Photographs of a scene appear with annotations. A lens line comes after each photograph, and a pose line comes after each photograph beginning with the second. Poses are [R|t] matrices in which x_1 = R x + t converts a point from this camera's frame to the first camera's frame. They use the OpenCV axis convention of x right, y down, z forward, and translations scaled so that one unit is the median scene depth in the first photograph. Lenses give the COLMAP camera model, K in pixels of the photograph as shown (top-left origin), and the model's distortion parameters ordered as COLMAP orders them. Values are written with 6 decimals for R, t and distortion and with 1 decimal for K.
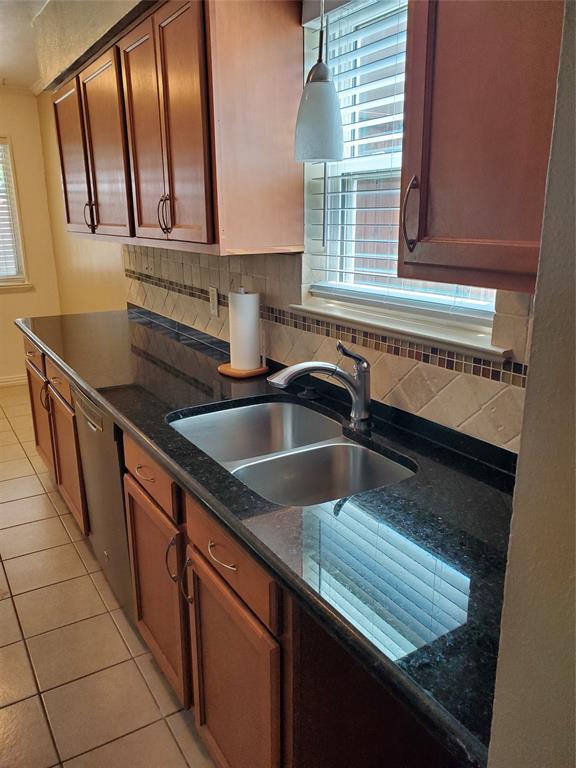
lens RADIAL K [[608.8, 0, 287.5], [0, 608.8, 387.1], [0, 0, 1]] dist [0.012592, -0.005680]
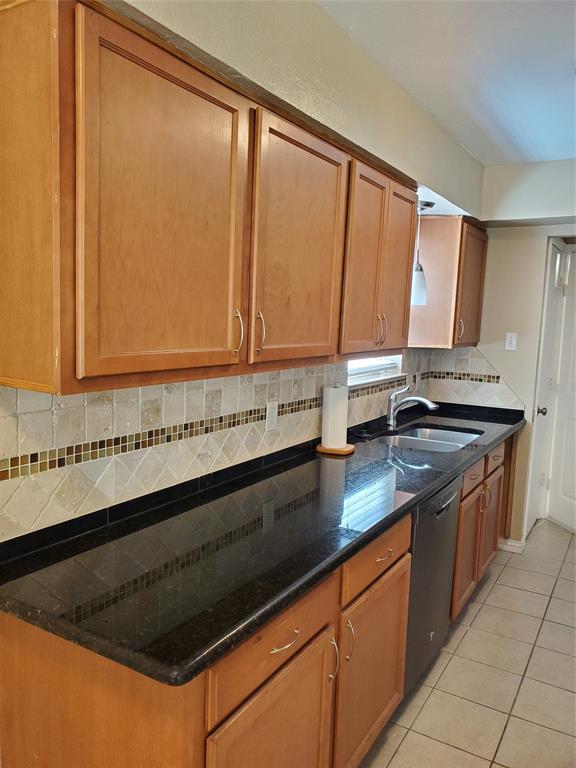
lens RADIAL K [[608.8, 0, 286.8], [0, 608.8, 383.1], [0, 0, 1]] dist [0.012592, -0.005680]
pose [[-0.477529, -0.108994, 0.871829, -1.334243], [0.199474, 0.952915, 0.228390, -0.559434], [-0.855673, 0.282971, -0.433303, 1.953665]]
